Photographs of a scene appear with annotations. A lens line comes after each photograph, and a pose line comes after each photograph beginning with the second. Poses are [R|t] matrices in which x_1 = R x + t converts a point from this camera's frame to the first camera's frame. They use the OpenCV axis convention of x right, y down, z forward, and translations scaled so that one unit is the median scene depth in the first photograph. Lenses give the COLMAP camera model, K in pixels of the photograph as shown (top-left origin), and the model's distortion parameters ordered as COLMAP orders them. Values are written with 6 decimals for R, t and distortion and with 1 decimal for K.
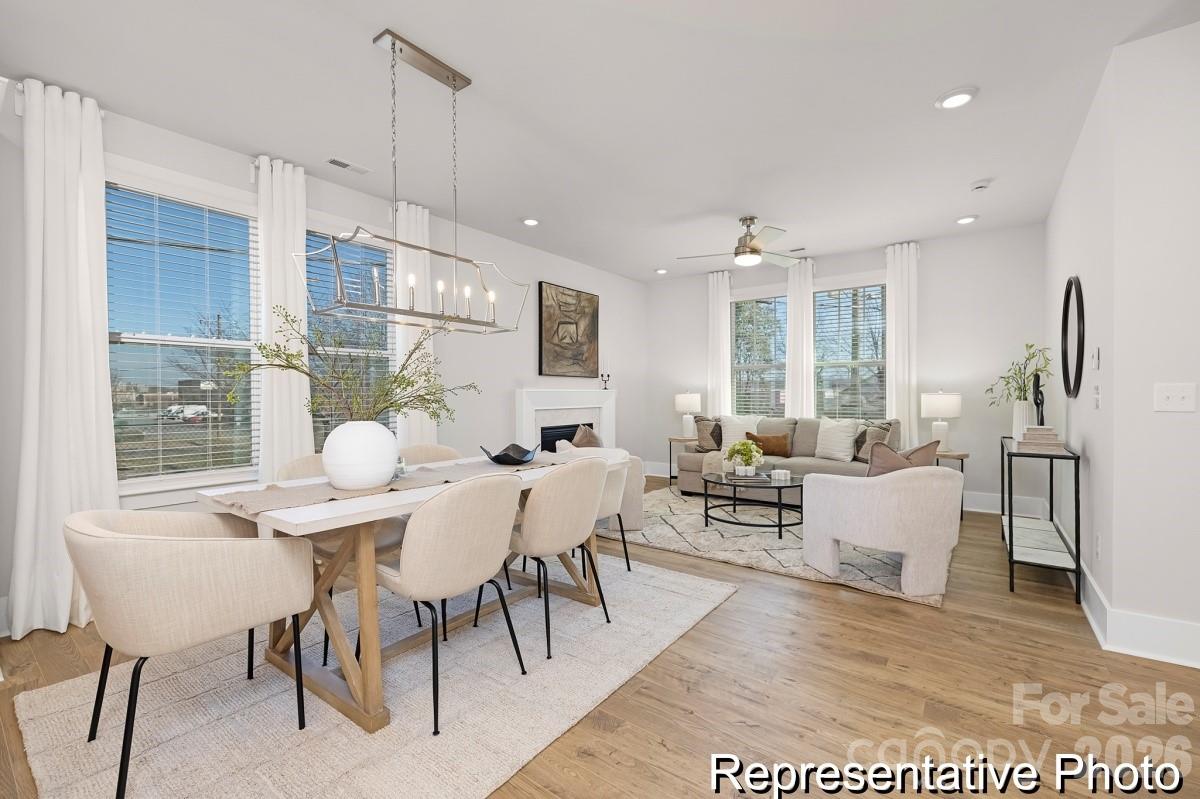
lens RADIAL K [[503.1, 0, 596.9], [0, 503.1, 398.4], [0, 0, 1]] dist [0.000128, 0.000542]
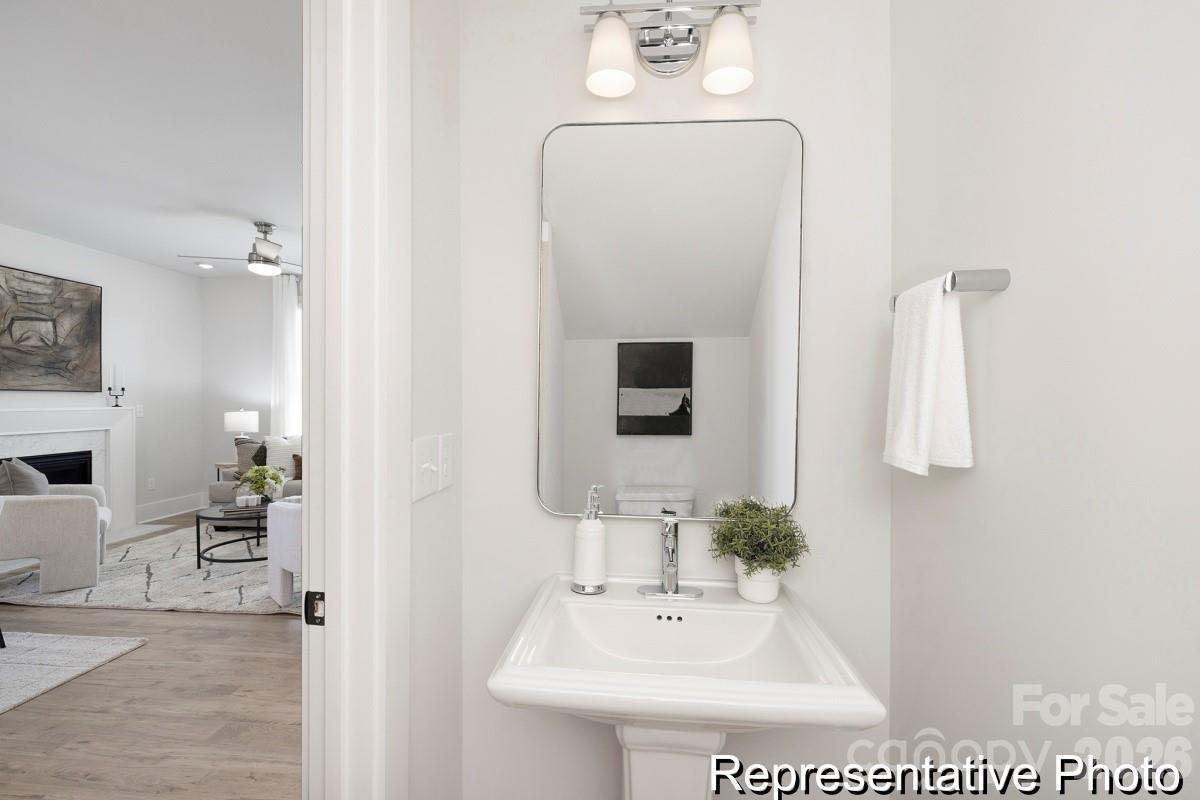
lens RADIAL K [[536.9, 0, 594.5], [0, 536.9, 406.0], [0, 0, 1]] dist [-0.003899, -0.000426]
pose [[0.847719, -0.002532, 0.530440, 0.237167], [0.002377, 0.999997, 0.000975, -0.020922], [-0.530441, 0.000434, 0.847722, -0.119003]]
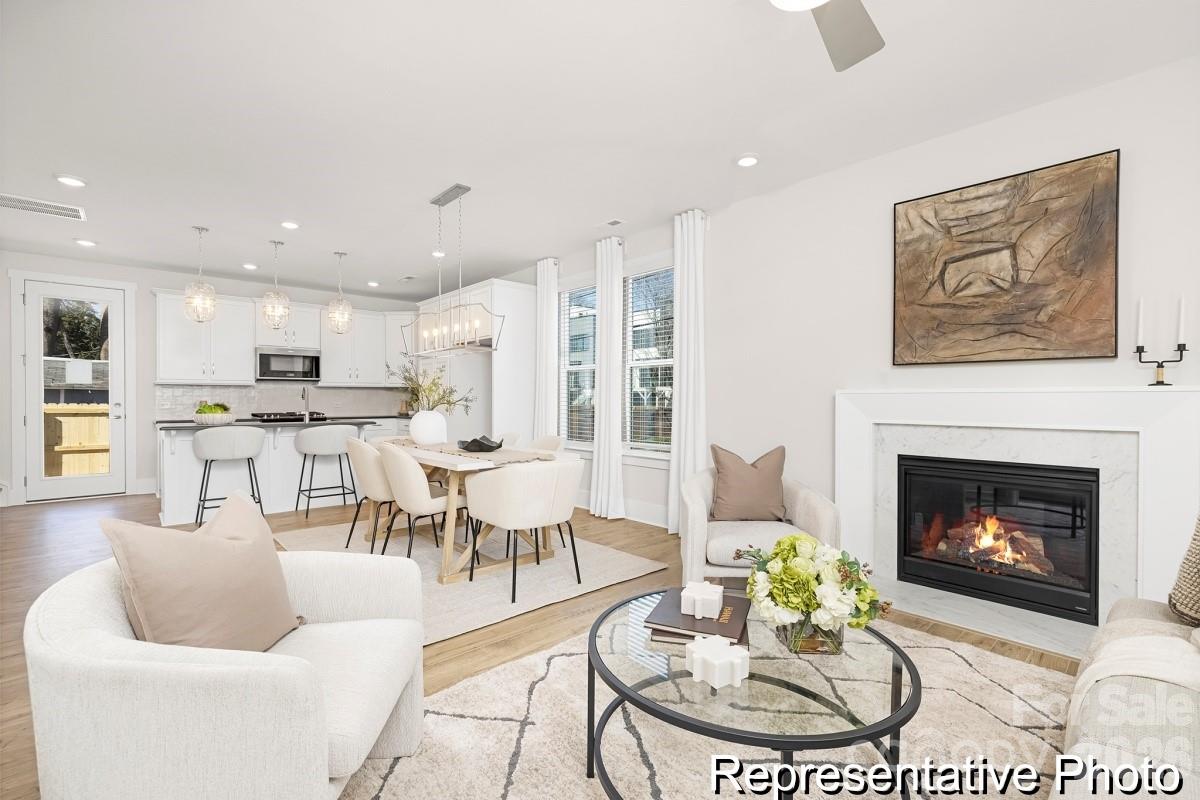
lens RADIAL K [[536.9, 0, 594.8], [0, 536.9, 395.1], [0, 0, 1]] dist [-0.003899, -0.000426]
pose [[-0.183124, -0.000627, -0.983090, 0.553360], [-0.006489, 0.999979, 0.000571, -0.009624], [0.983068, 0.006484, -0.183125, 0.760763]]
